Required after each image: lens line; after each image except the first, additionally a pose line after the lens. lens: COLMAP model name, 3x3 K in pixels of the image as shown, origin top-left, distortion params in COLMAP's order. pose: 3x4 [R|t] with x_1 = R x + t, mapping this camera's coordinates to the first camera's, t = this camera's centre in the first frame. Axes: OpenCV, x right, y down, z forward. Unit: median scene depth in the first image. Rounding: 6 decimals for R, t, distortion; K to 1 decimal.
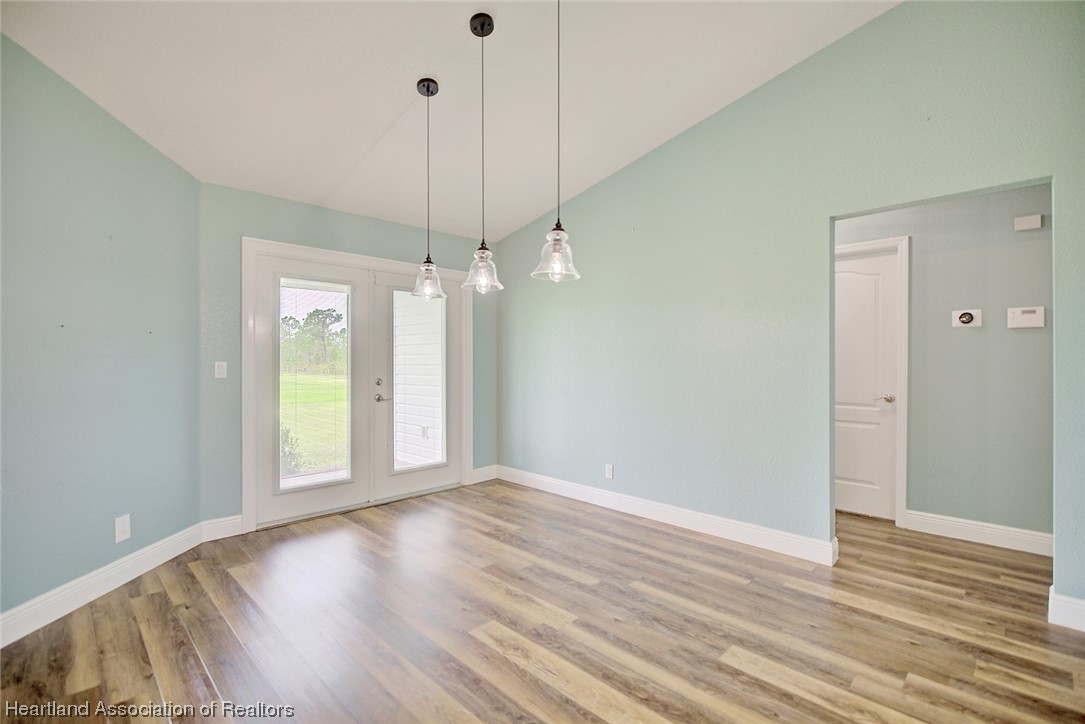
lens RADIAL K [[494.1, 0, 537.5], [0, 494.1, 364.1], [0, 0, 1]] dist [0.002484, -0.000423]
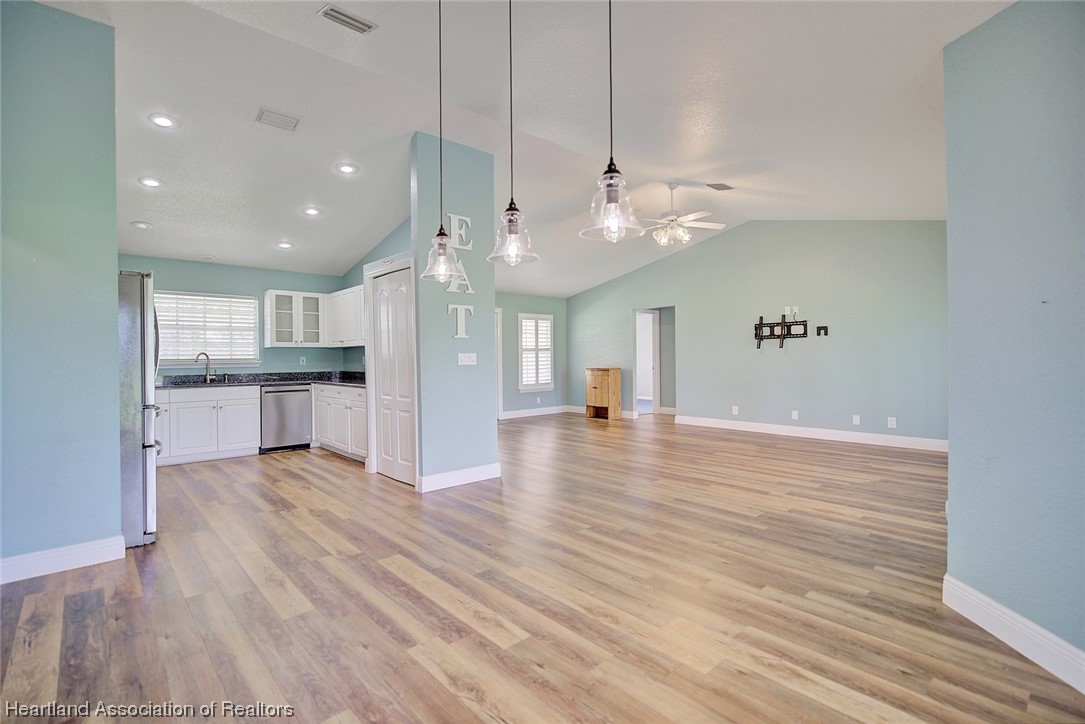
lens RADIAL K [[494.1, 0, 536.3], [0, 494.1, 355.8], [0, 0, 1]] dist [0.002484, -0.000423]
pose [[-0.999015, 0.011046, 0.042972, -0.205724], [0.011203, 0.999931, 0.003399, -0.002641], [-0.042931, 0.003877, -0.999070, 2.035146]]
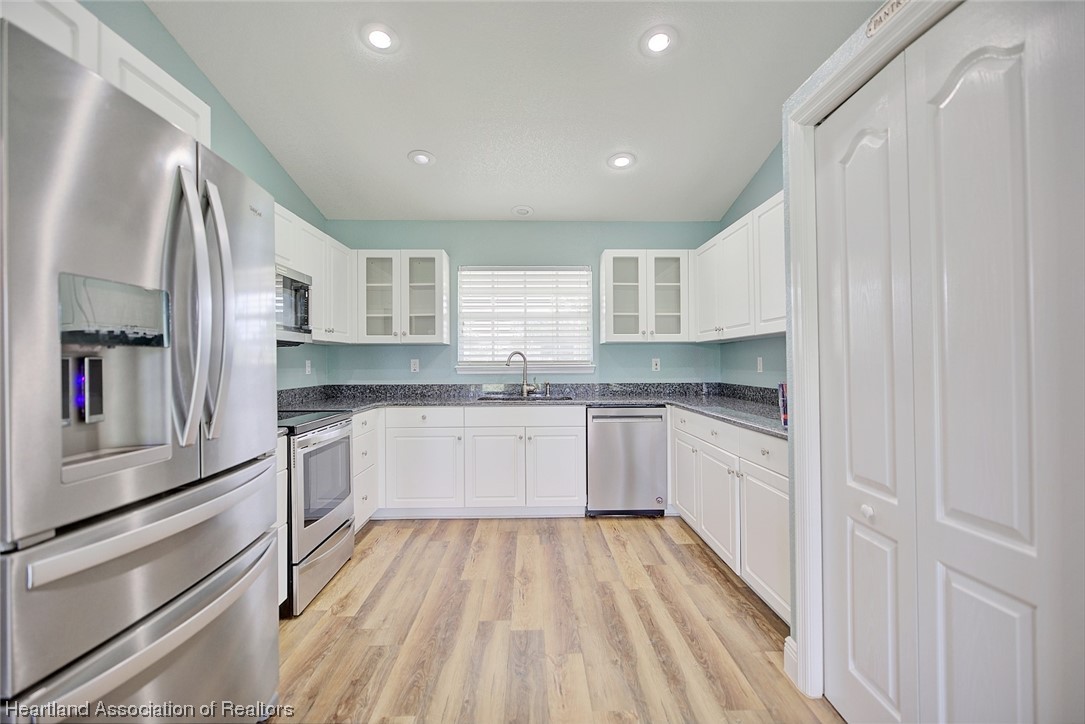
lens RADIAL K [[494.1, 0, 543.3], [0, 494.1, 362.2], [0, 0, 1]] dist [0.002484, -0.000423]
pose [[-0.730451, 0.004435, 0.682951, 0.458507], [0.010229, 0.999938, 0.004447, 0.000445], [-0.682889, 0.010234, -0.730450, 0.574640]]
